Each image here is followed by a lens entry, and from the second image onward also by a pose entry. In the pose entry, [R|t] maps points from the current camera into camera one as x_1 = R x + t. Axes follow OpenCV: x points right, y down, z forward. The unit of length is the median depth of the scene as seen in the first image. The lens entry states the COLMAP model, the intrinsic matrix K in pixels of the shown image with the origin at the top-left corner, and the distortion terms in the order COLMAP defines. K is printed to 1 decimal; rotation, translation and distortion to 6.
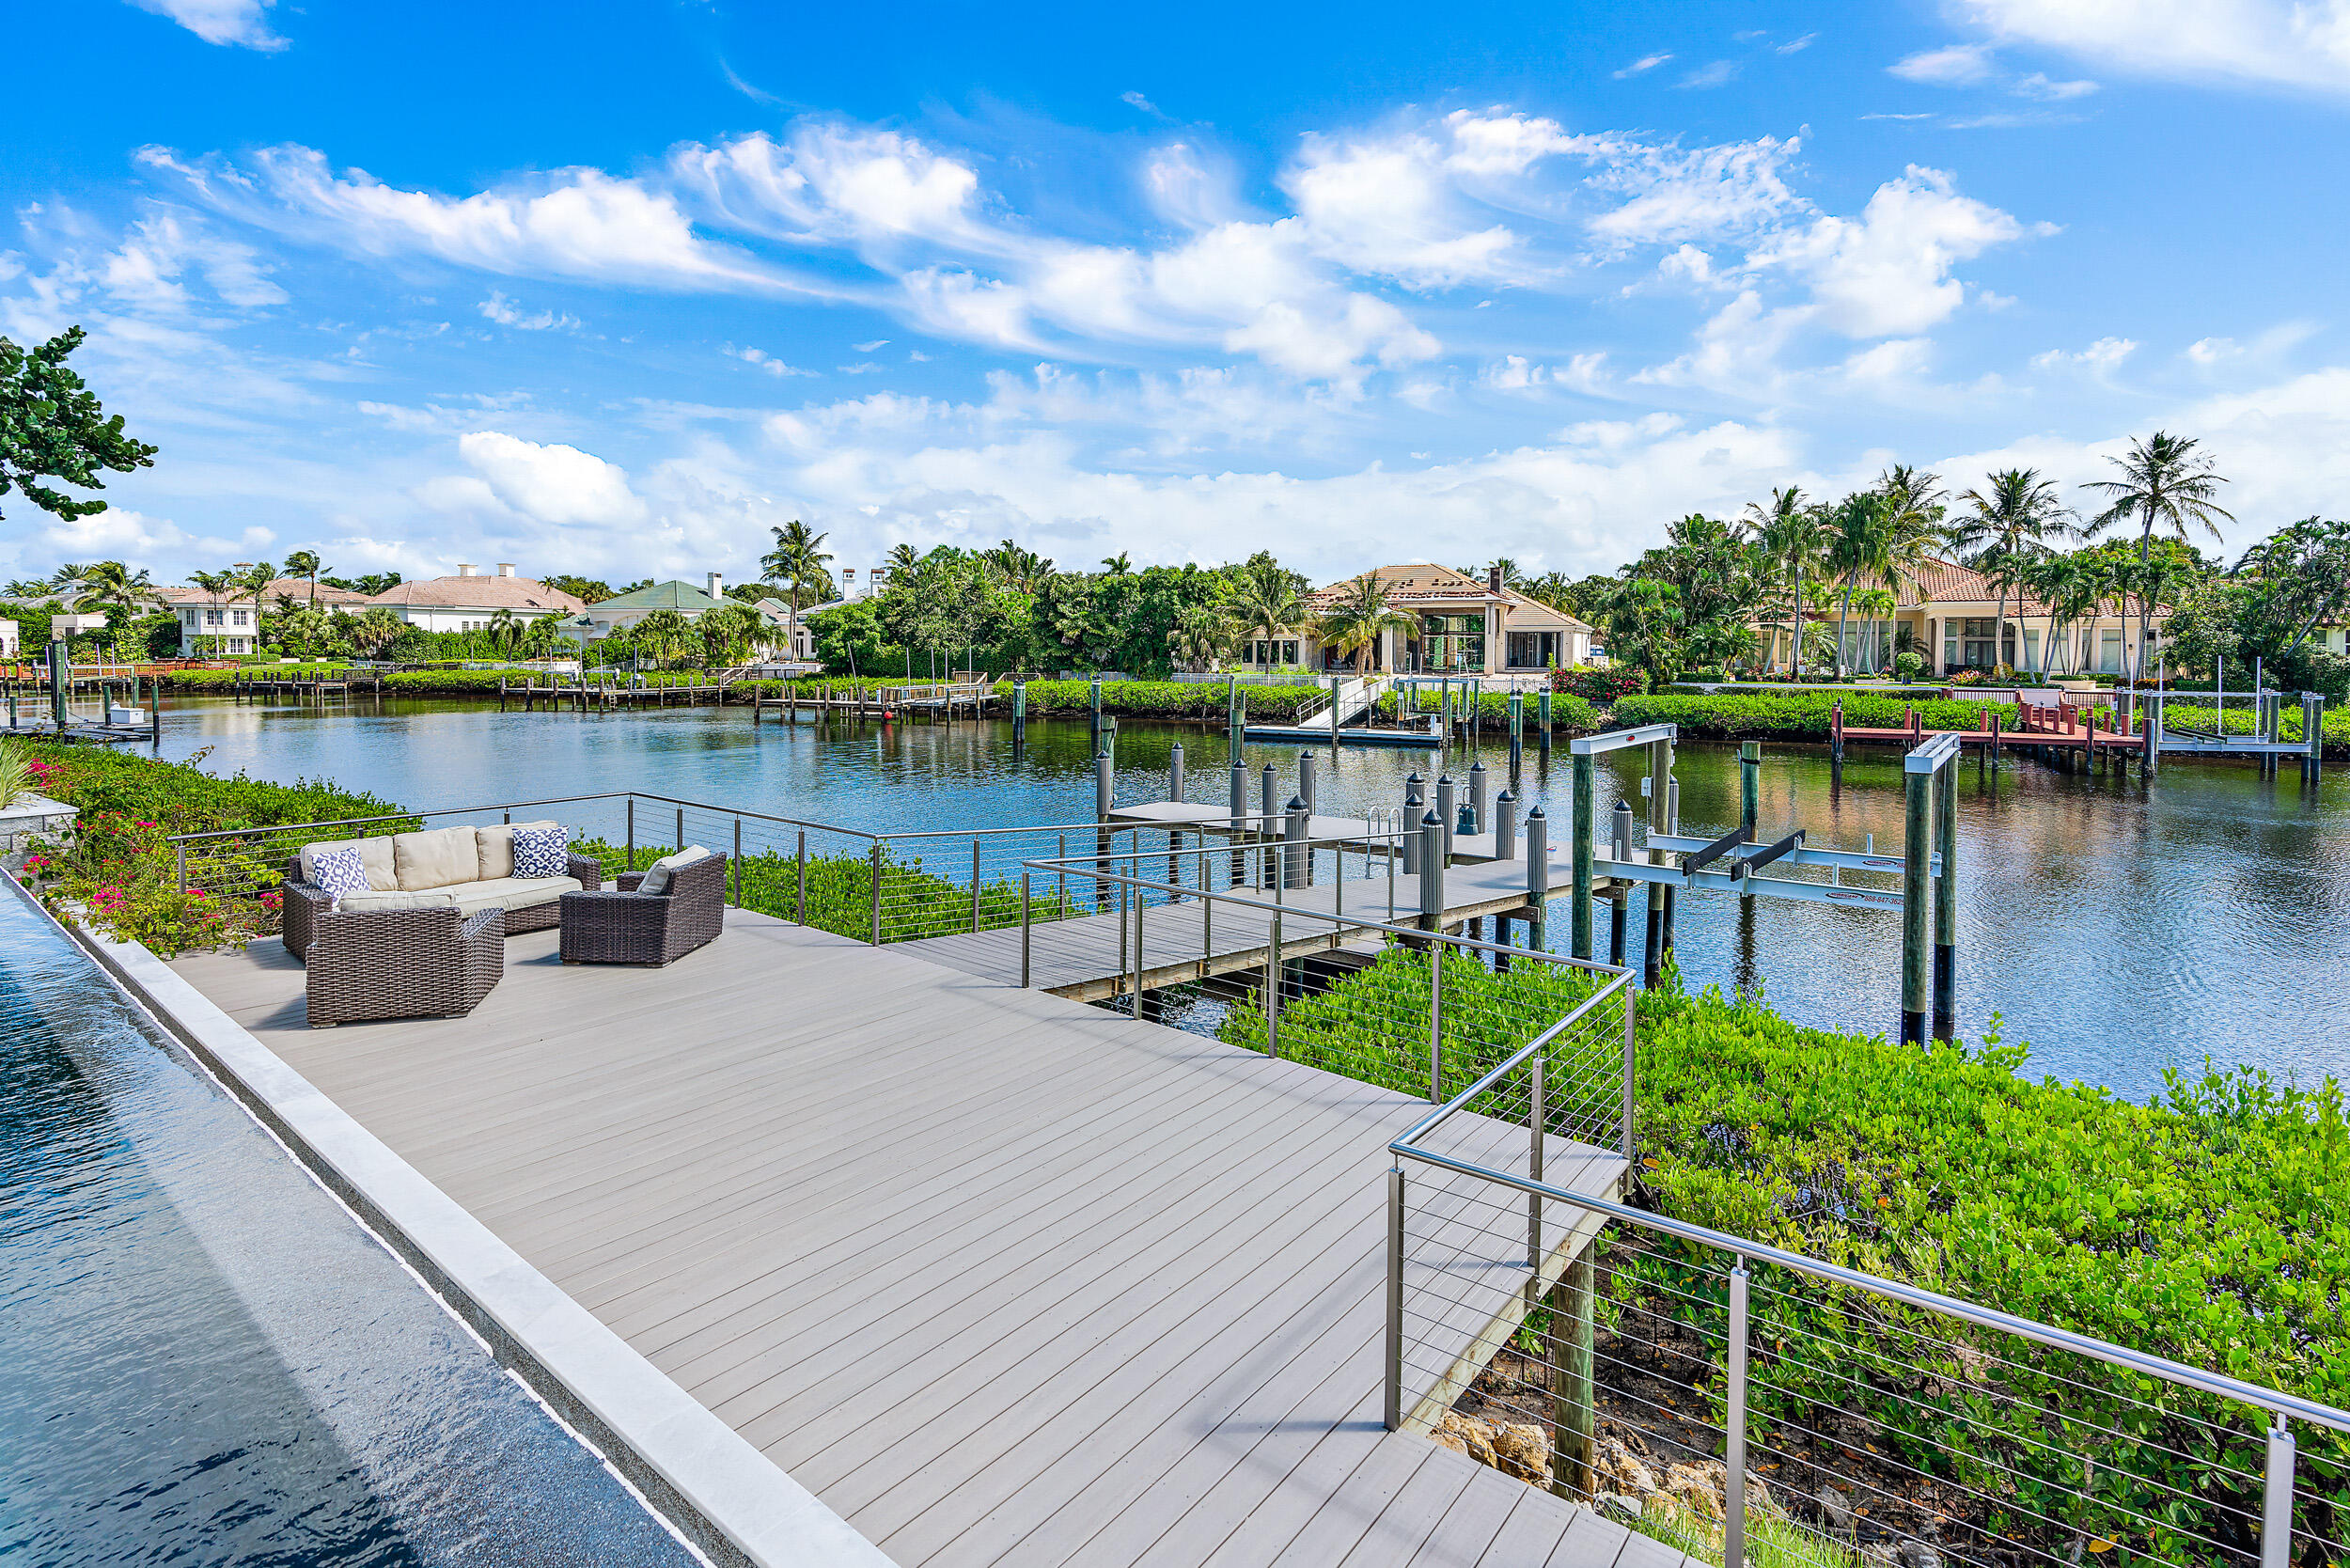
lens RADIAL K [[1148.4, 0, 1201.0], [0, 1148.4, 677.6], [0, 0, 1]] dist [-0.001973, 0.001091]
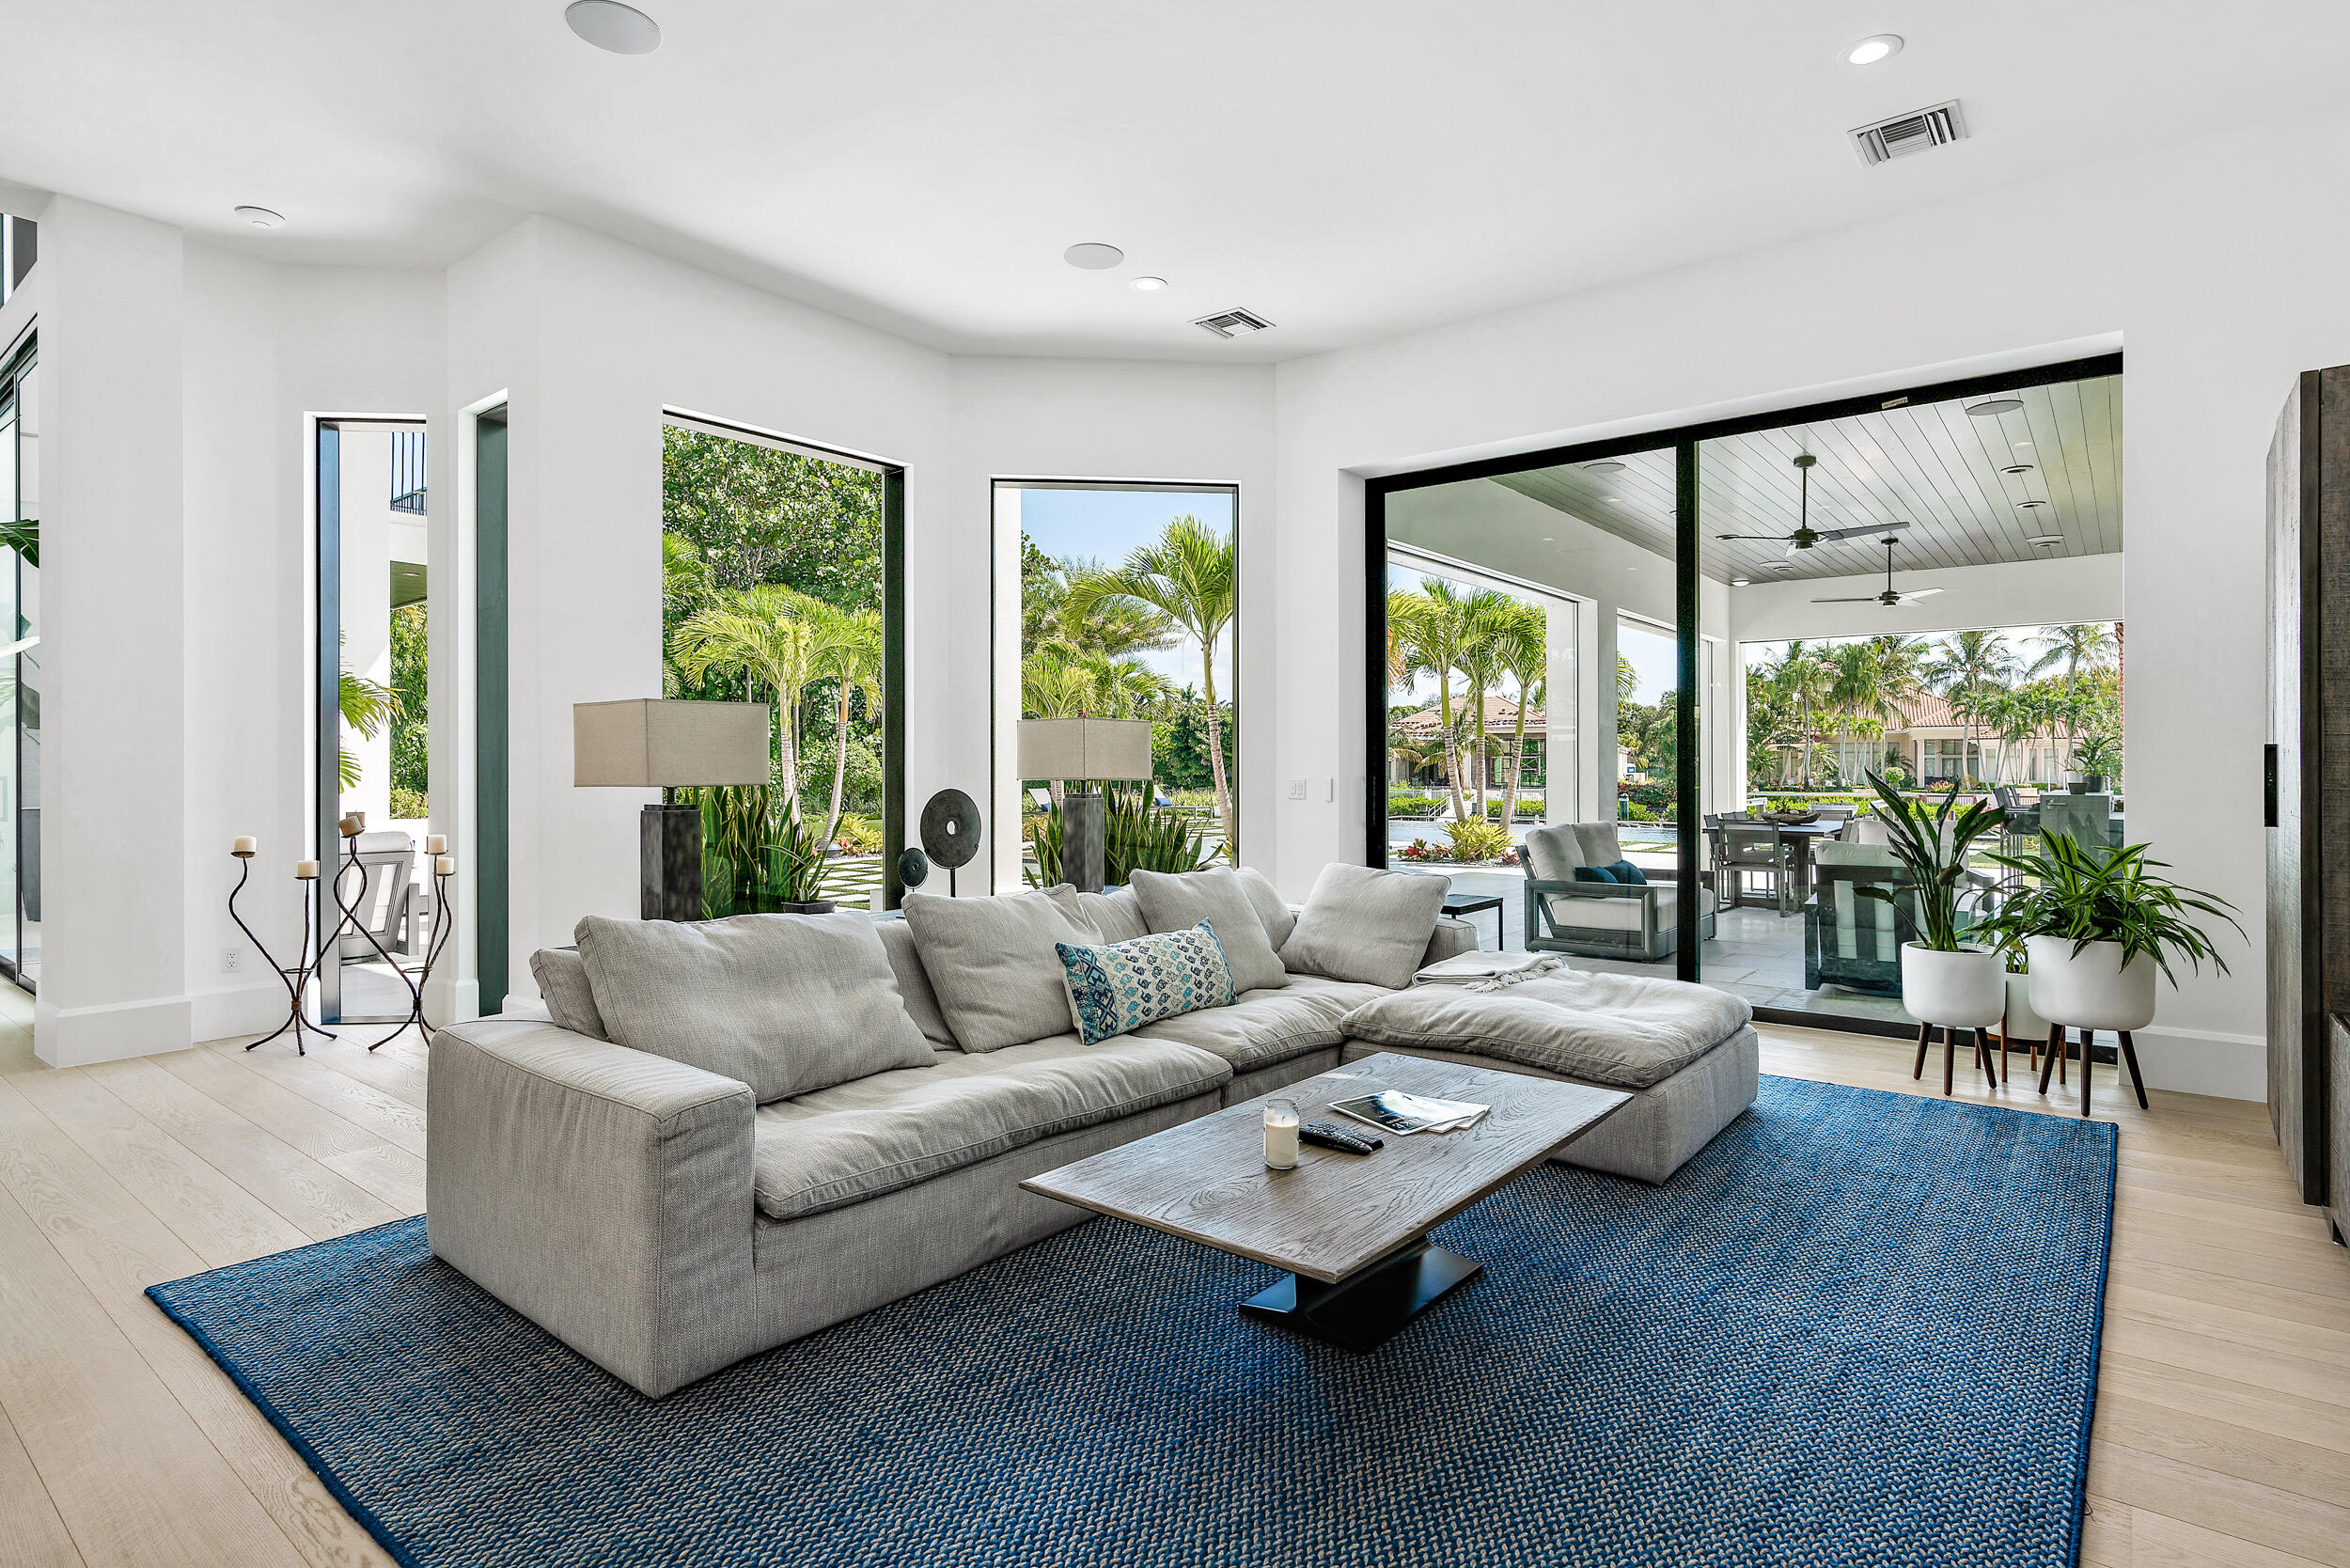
lens RADIAL K [[1186.5, 0, 1183.6], [0, 1186.5, 773.4], [0, 0, 1]] dist [0.003842, -0.000115]
pose [[0.999980, -0.006161, -0.001299, -0.172391], [0.006131, 0.999738, -0.022047, 0.009391], [0.001434, 0.022038, 0.999756, -0.321752]]
